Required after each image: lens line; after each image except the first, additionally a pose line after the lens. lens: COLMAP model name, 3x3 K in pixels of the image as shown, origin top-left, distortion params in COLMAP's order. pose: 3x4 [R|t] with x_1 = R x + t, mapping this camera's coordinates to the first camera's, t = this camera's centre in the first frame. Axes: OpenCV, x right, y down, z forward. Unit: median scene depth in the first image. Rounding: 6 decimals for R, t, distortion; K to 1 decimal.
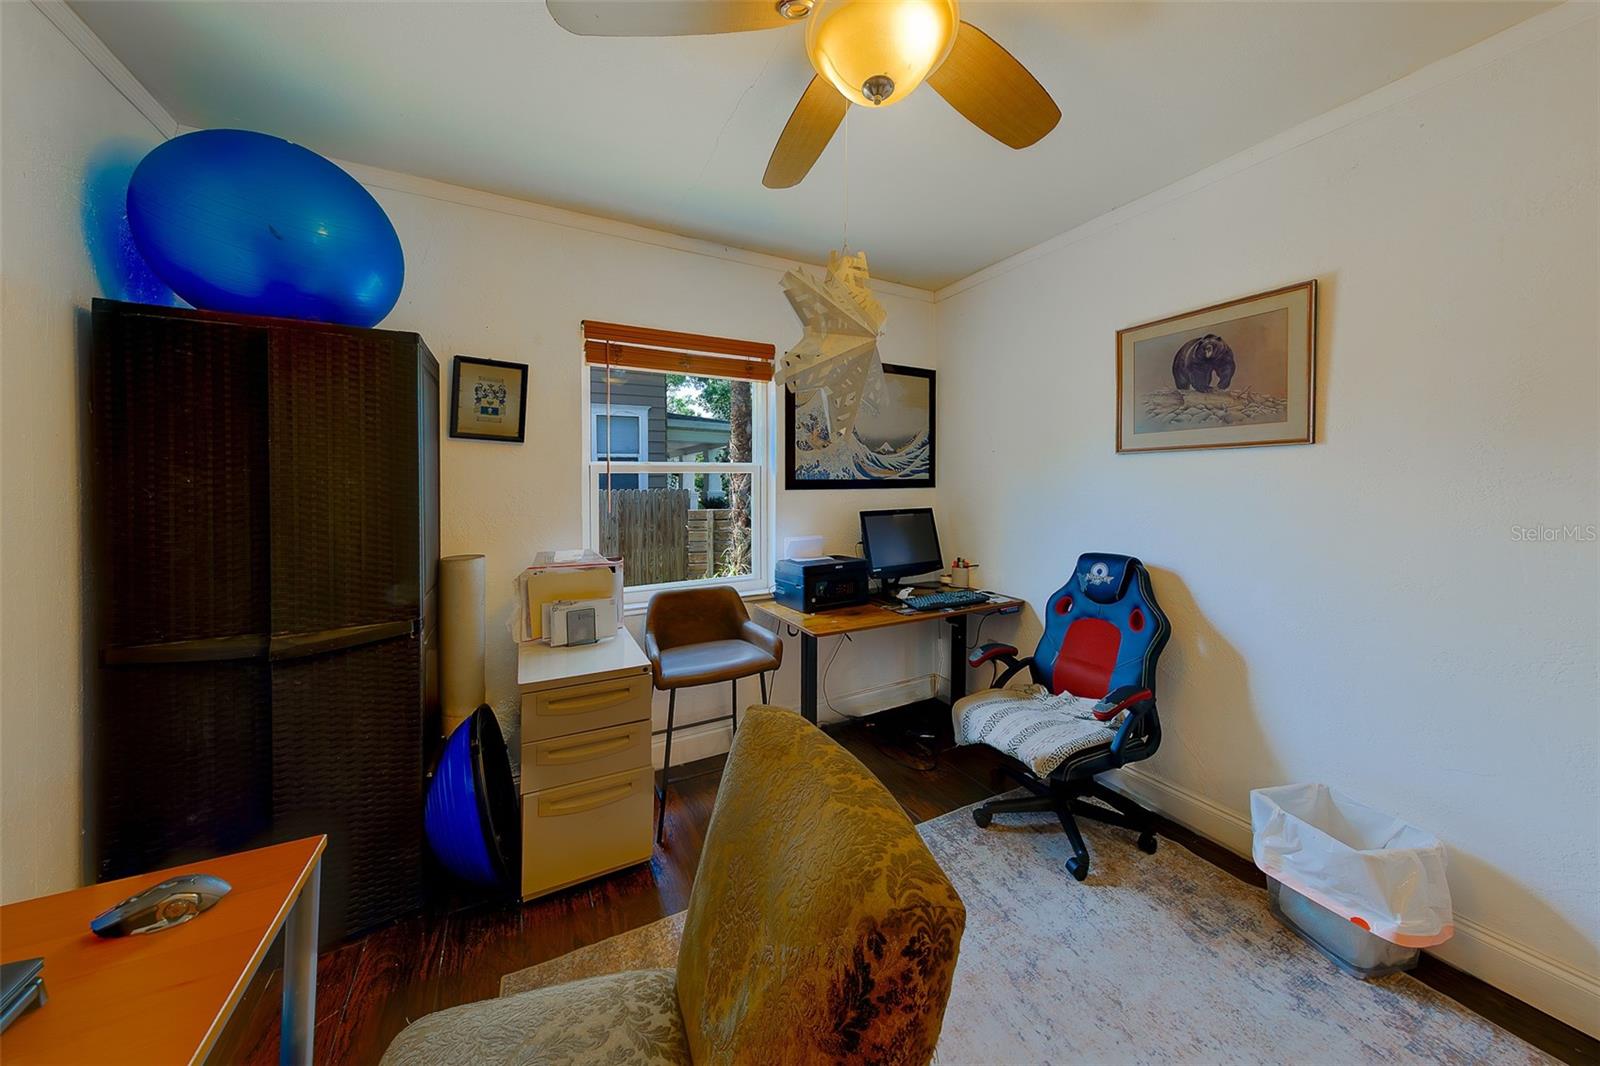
lens RADIAL K [[504.3, 0, 777.9], [0, 504.3, 492.9], [0, 0, 1]] dist [0.010928, -0.001079]
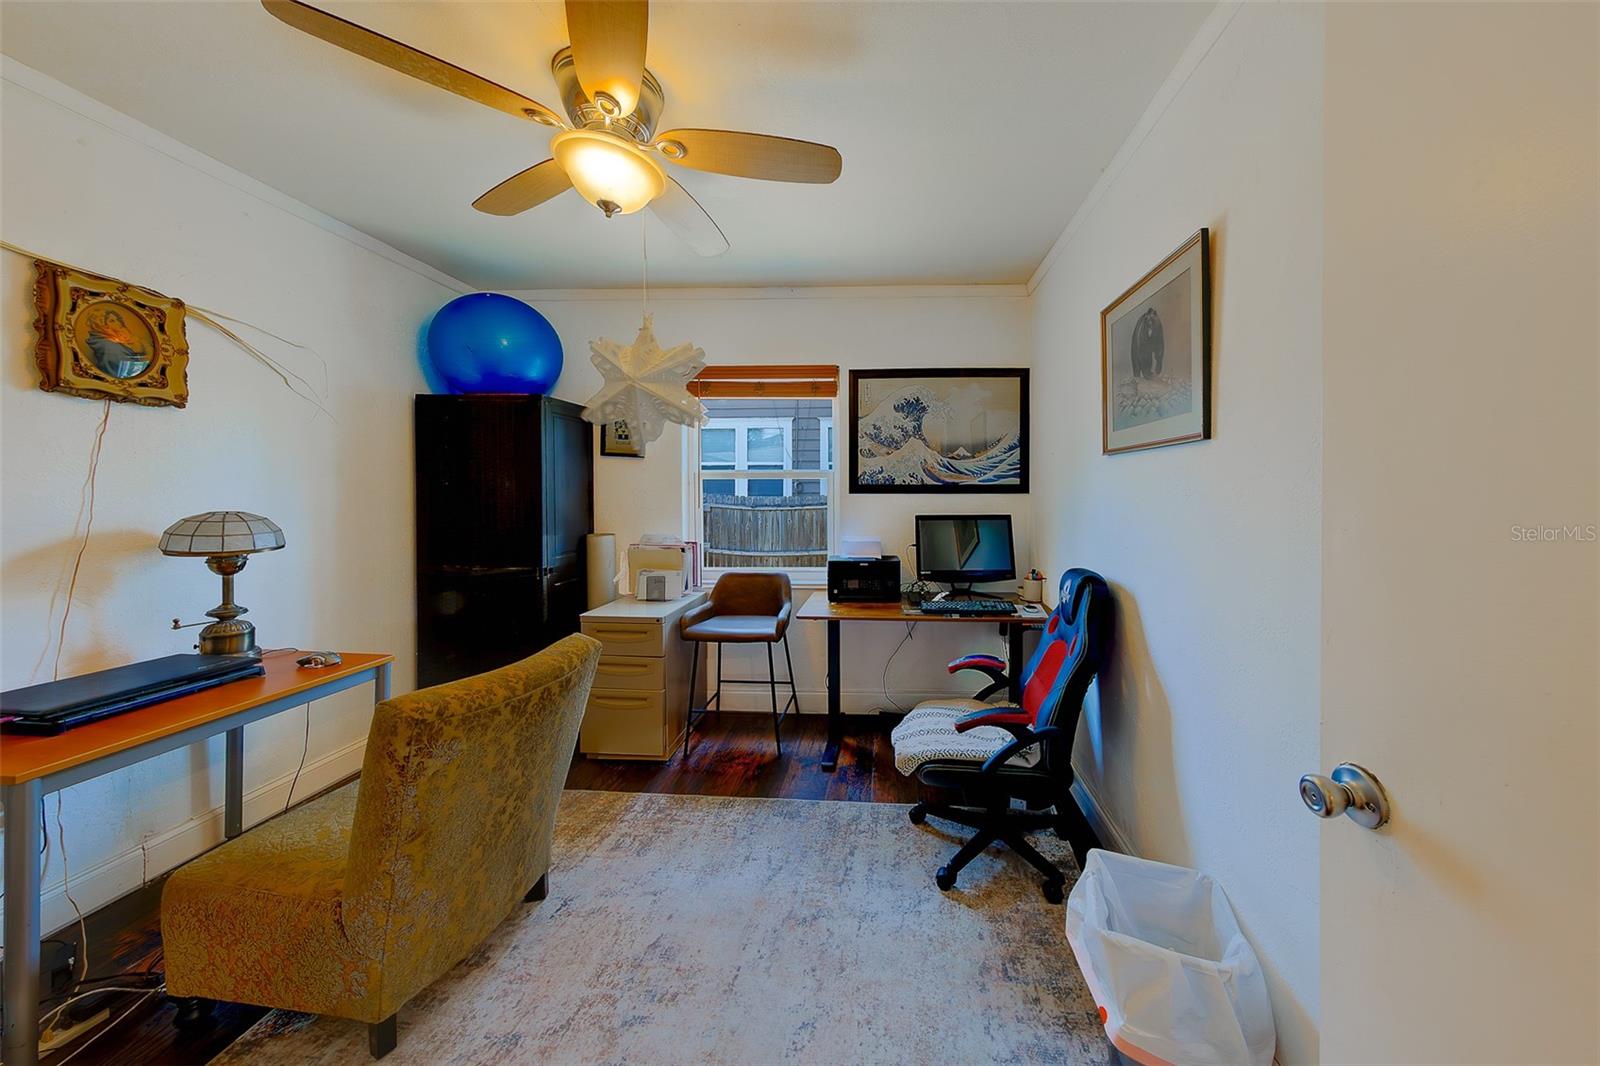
lens RADIAL K [[504.3, 0, 864.8], [0, 504.3, 500.8], [0, 0, 1]] dist [0.010928, -0.001079]
pose [[0.874183, 0.018307, -0.485251, 0.581307], [-0.016123, 0.999832, 0.008676, -0.000172], [0.485329, 0.000239, 0.874332, 0.040648]]
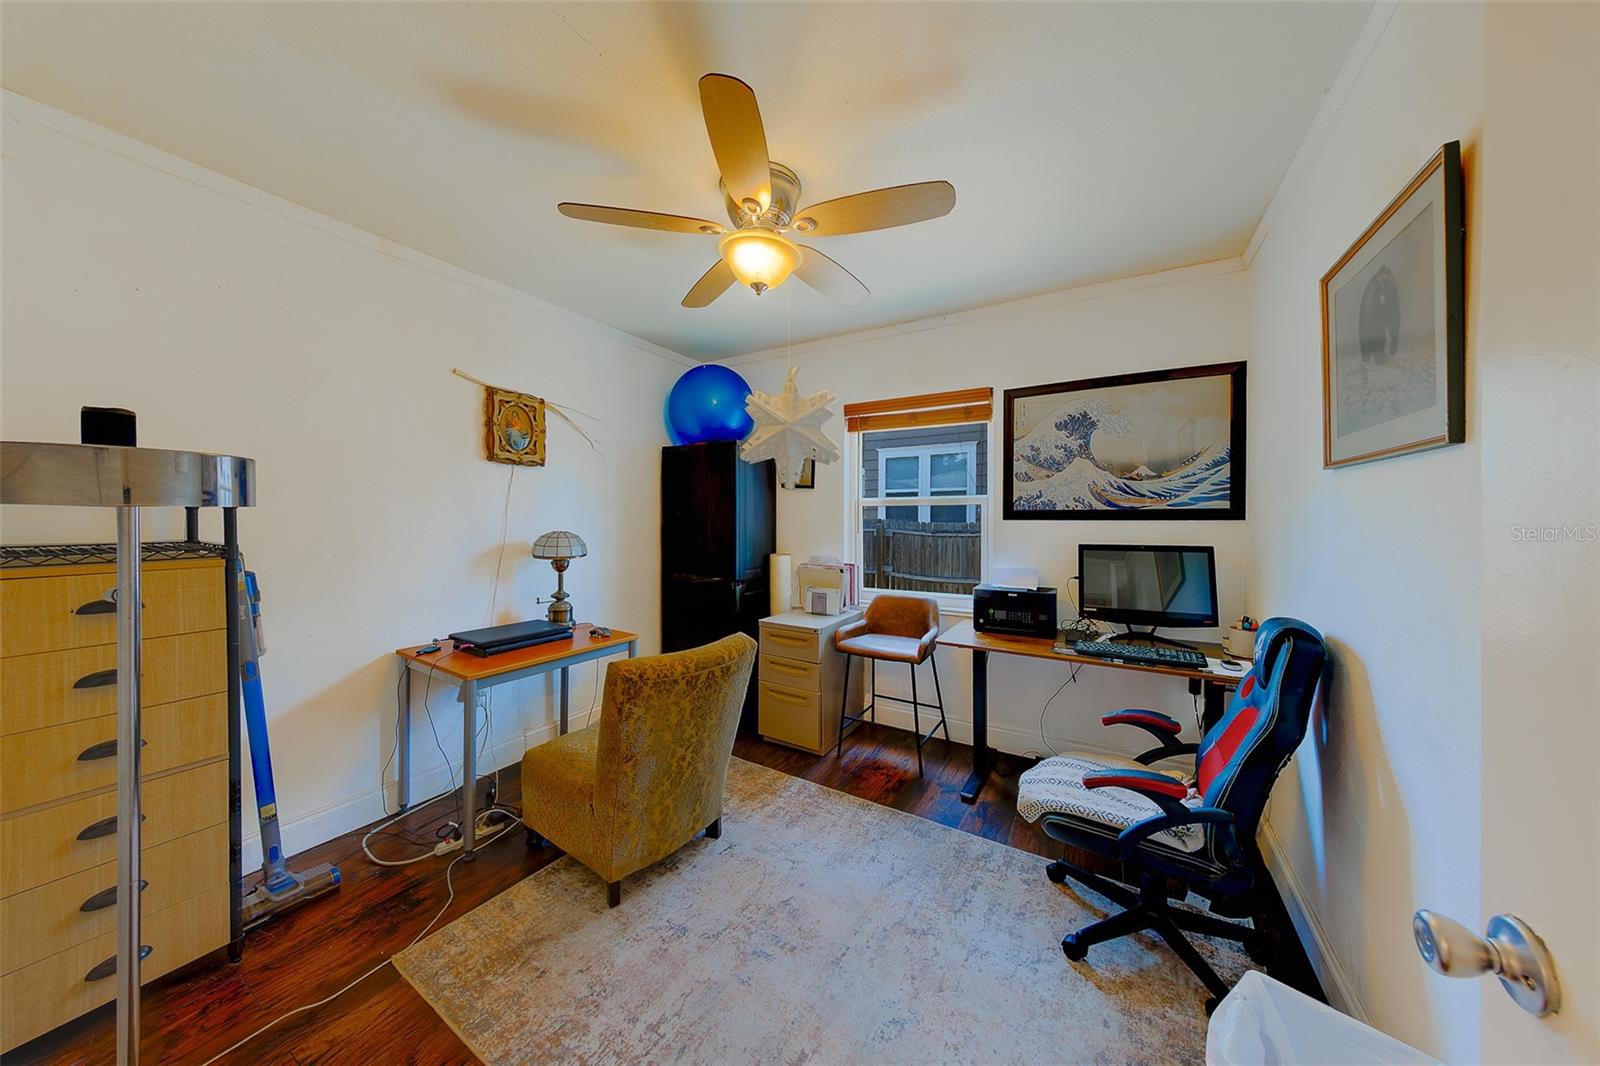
lens RADIAL K [[504.3, 0, 816.3], [0, 504.3, 524.1], [0, 0, 1]] dist [0.010928, -0.001079]
pose [[0.556287, 0.019520, -0.830761, 0.673786], [-0.017660, 0.999776, 0.011666, -0.002585], [0.830803, 0.008182, 0.556507, 0.079166]]
